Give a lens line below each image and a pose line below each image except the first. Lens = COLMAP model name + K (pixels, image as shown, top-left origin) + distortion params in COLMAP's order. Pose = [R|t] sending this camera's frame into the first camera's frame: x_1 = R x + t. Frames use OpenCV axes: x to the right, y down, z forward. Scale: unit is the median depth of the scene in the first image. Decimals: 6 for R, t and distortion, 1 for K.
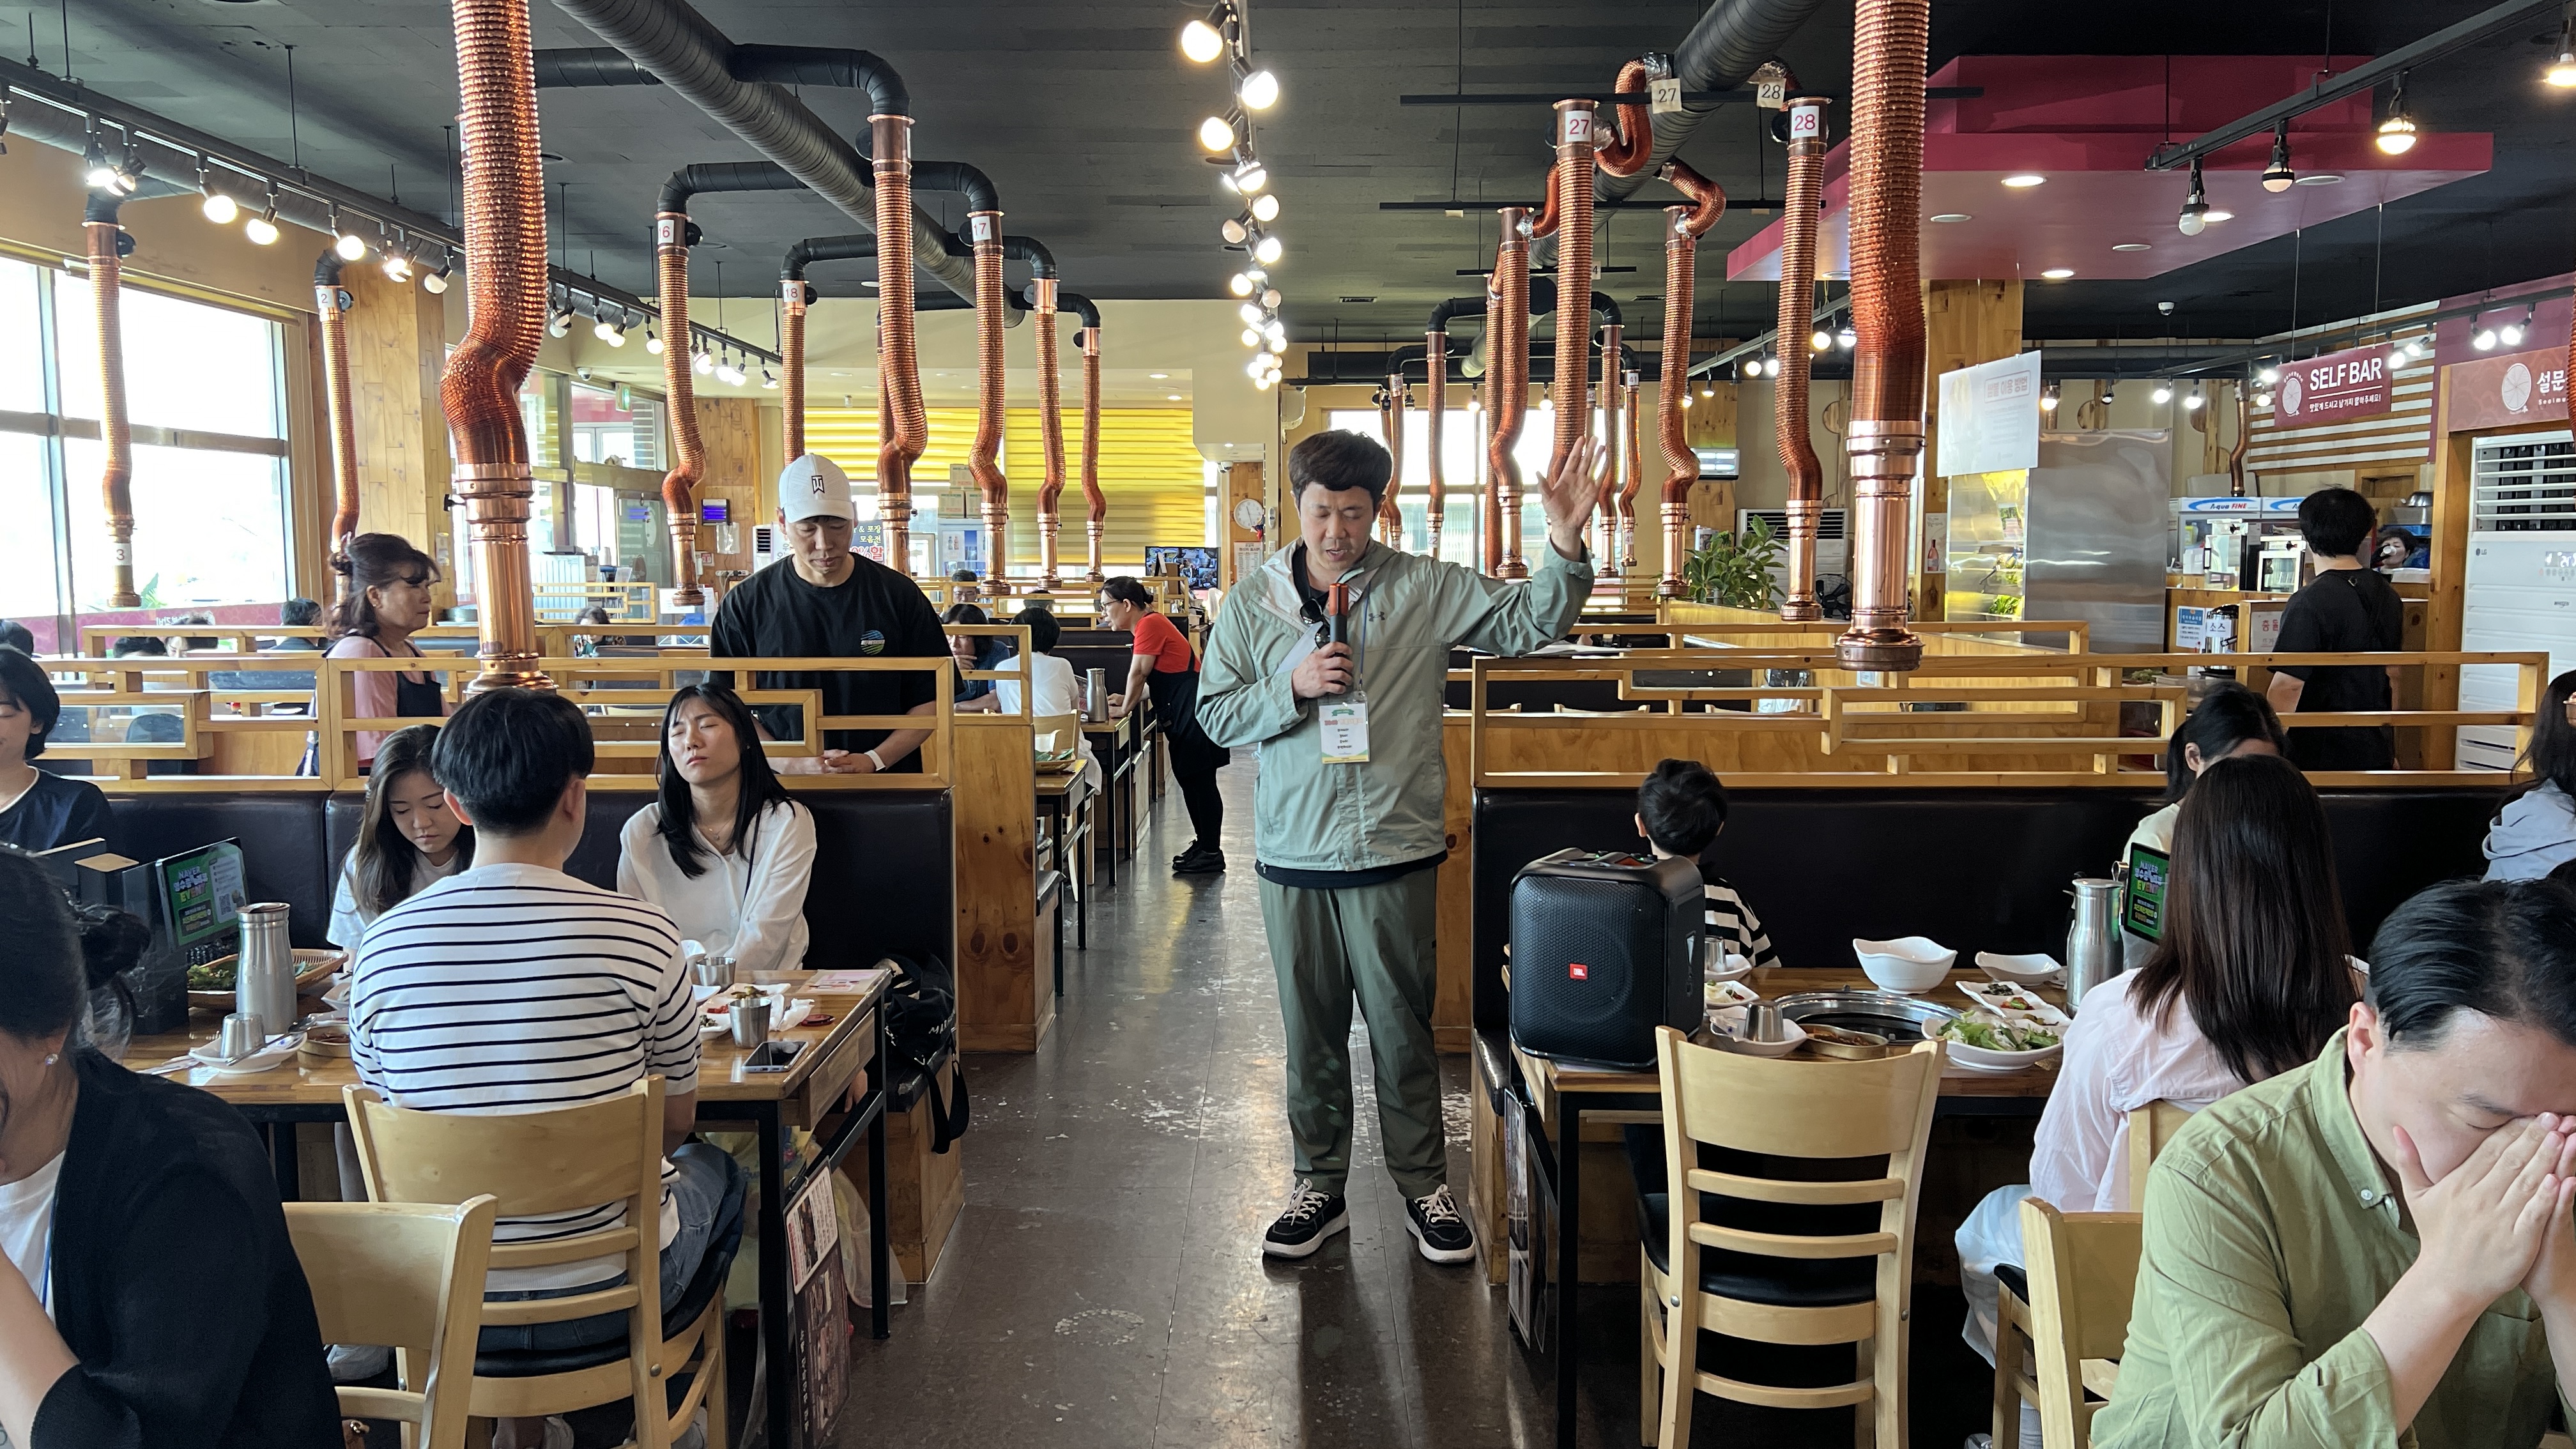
lens RADIAL K [[1929.7, 0, 1286.0], [0, 1929.7, 735.5], [0, 0, 1]] dist [0.064996, -0.058687]
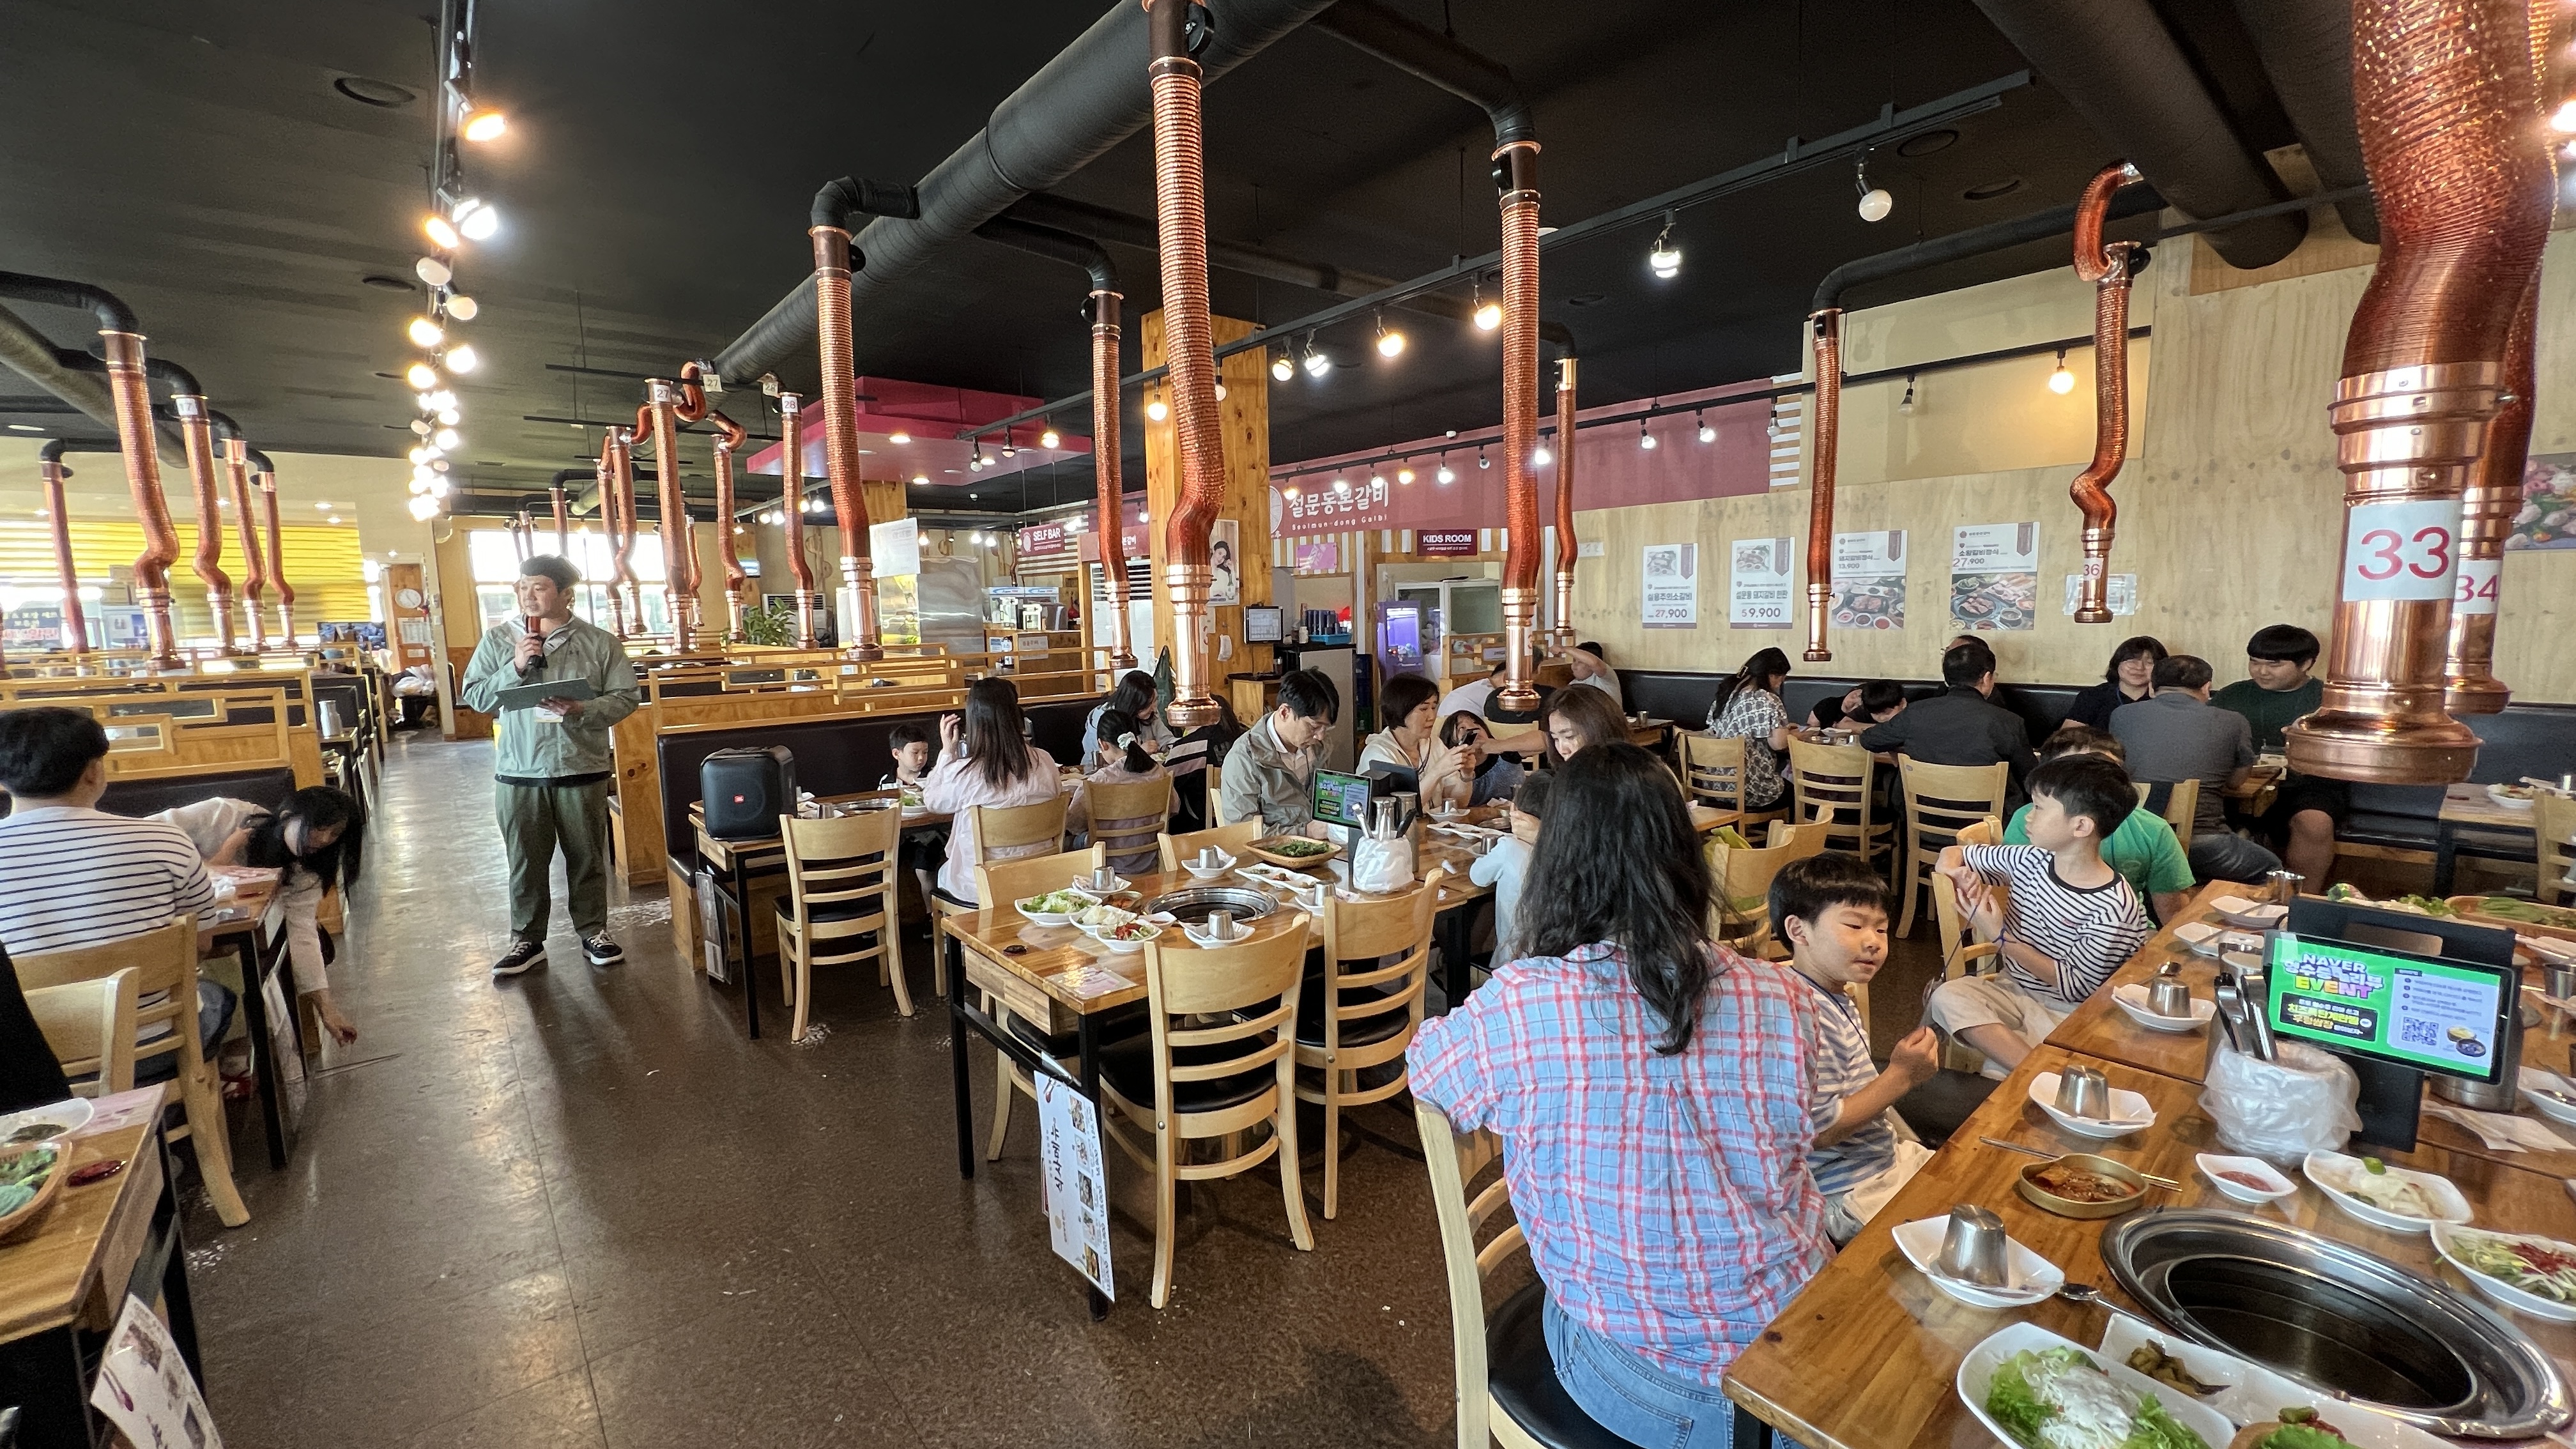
lens RADIAL K [[1033.2, 0, 1290.8], [0, 1033.2, 721.7], [0, 0, 1]] dist [0.001528, -0.000652]
pose [[0.762603, -0.088323, 0.640809, -0.047582], [0.082733, 0.995816, 0.038796, 0.014600], [-0.641555, 0.023430, 0.766719, -0.133807]]
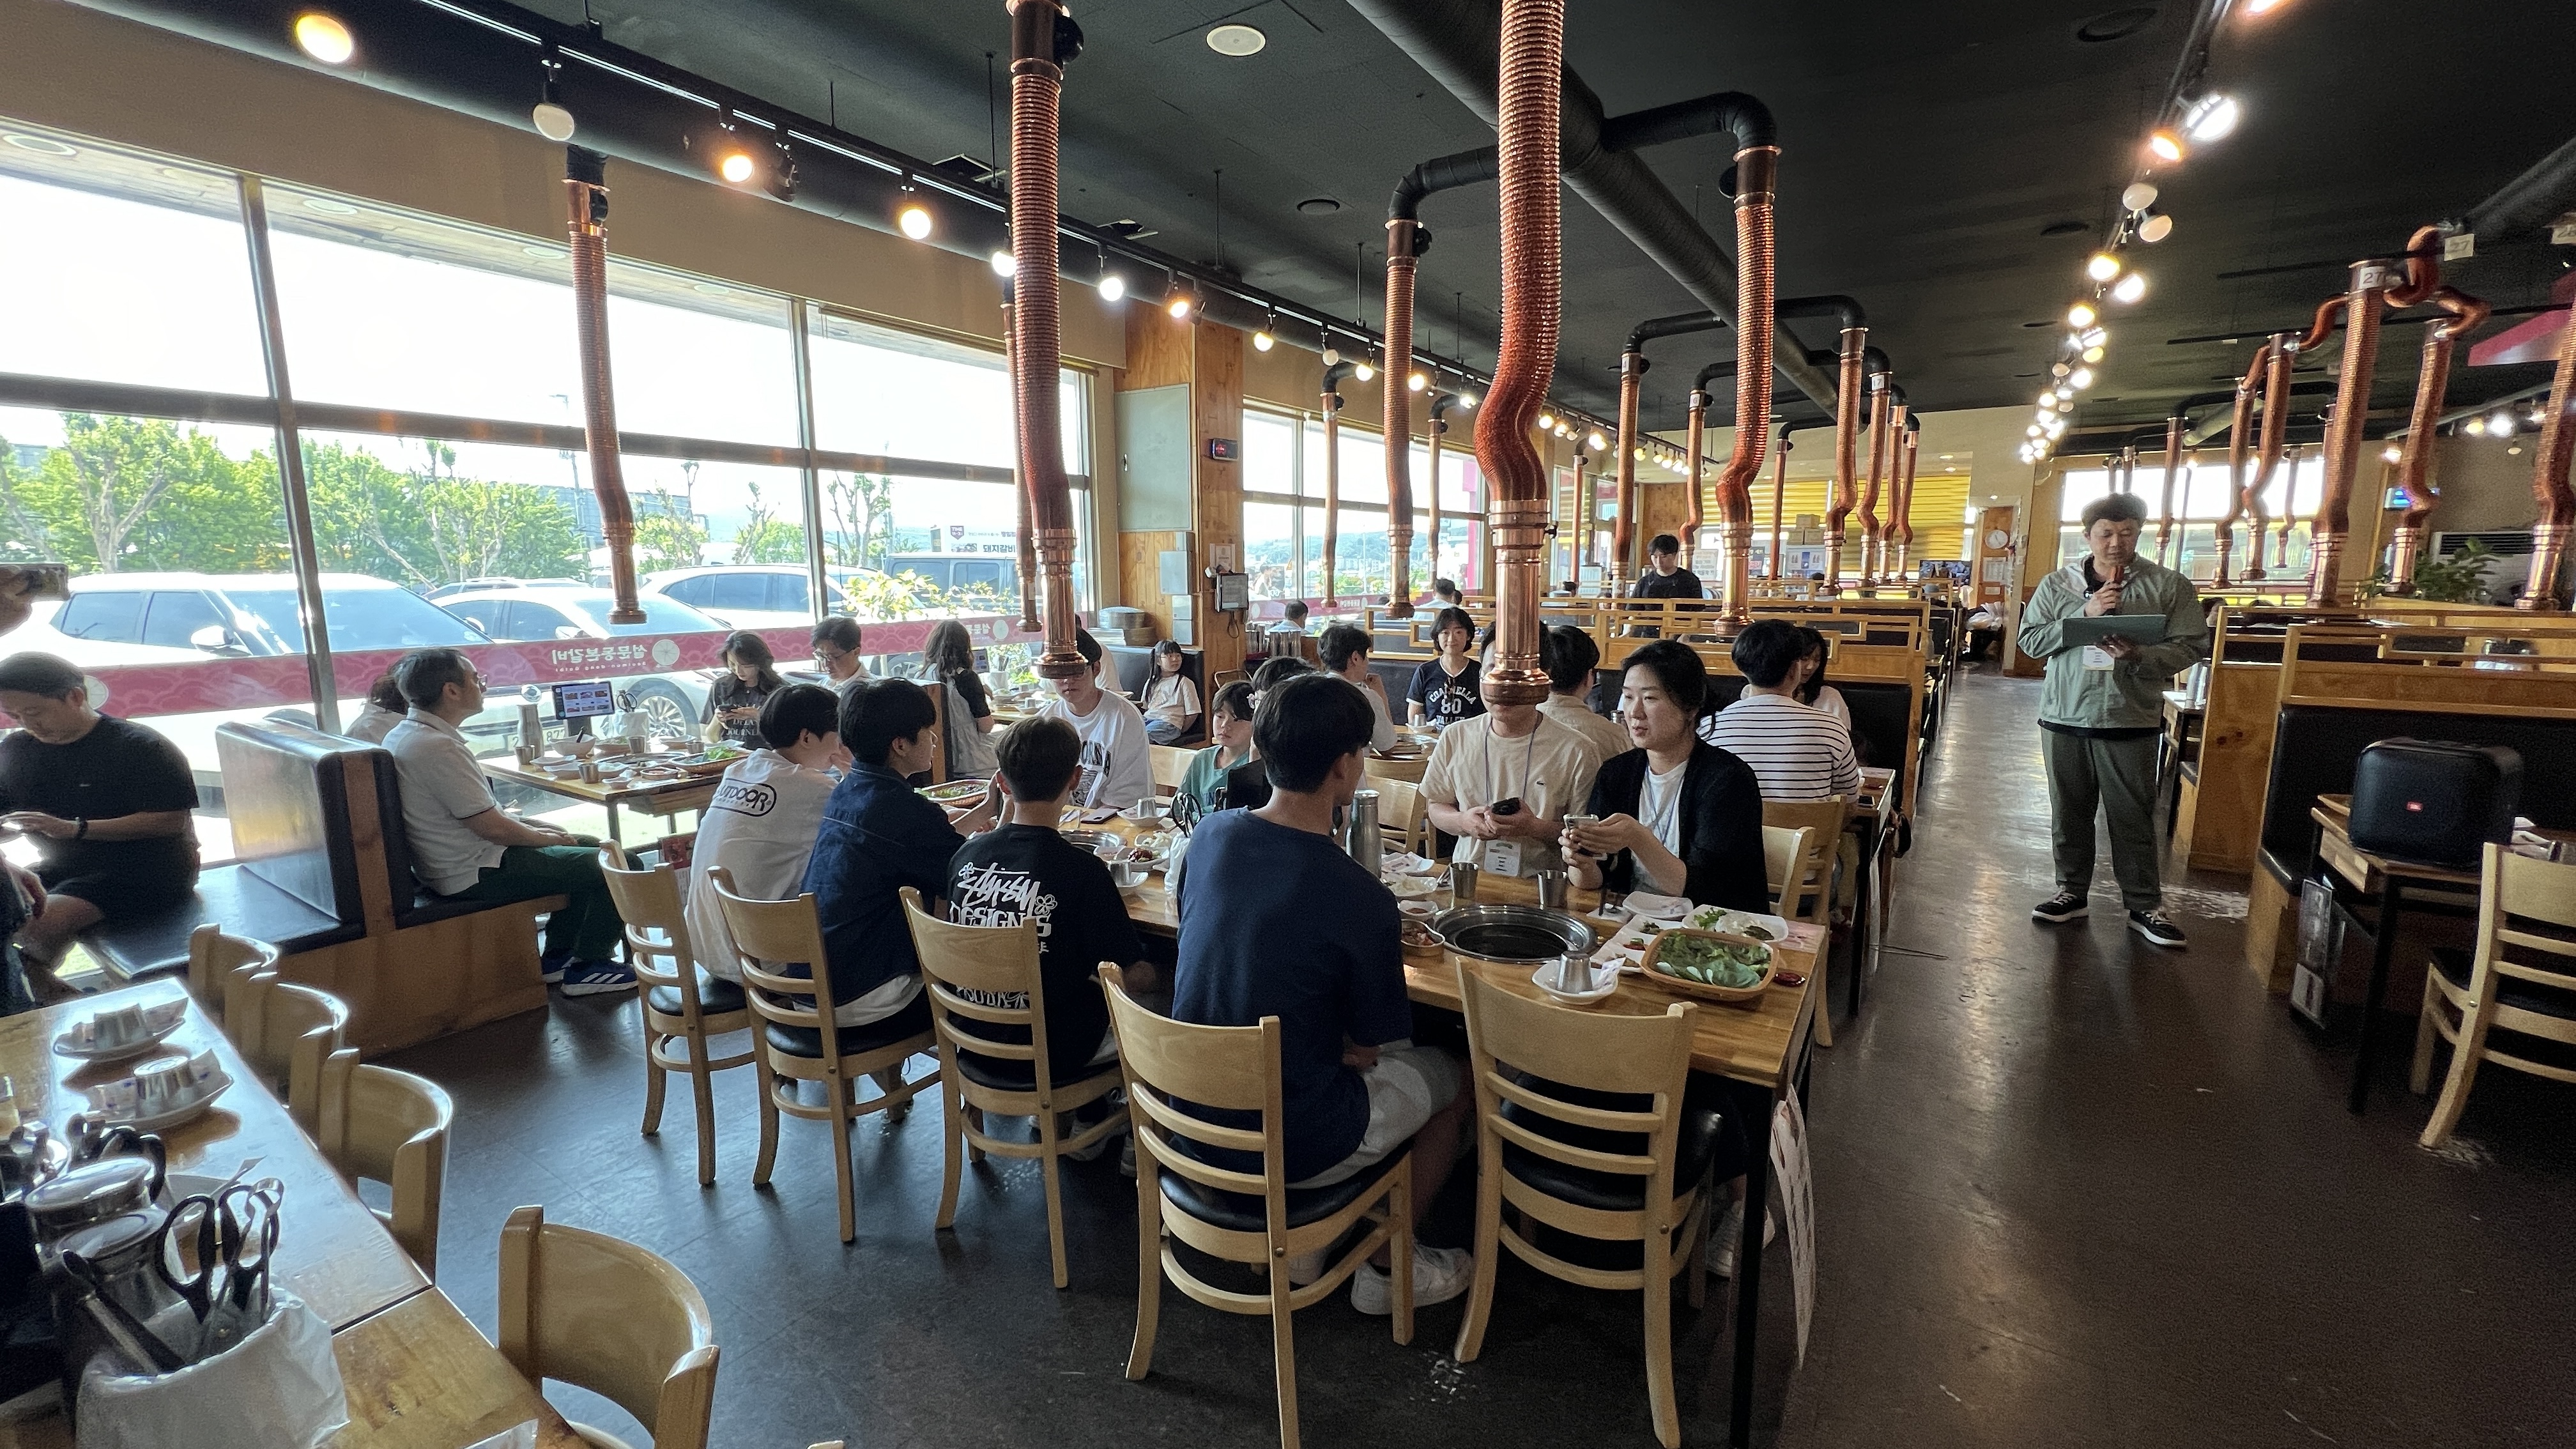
lens RADIAL K [[1033.2, 0, 1288.1], [0, 1033.2, 722.4], [0, 0, 1]] dist [0.001528, -0.000652]
pose [[0.834328, 0.081689, -0.545183, -0.071479], [-0.050772, 0.996143, 0.071561, 0.012682], [0.548926, -0.032026, 0.835257, -0.117332]]
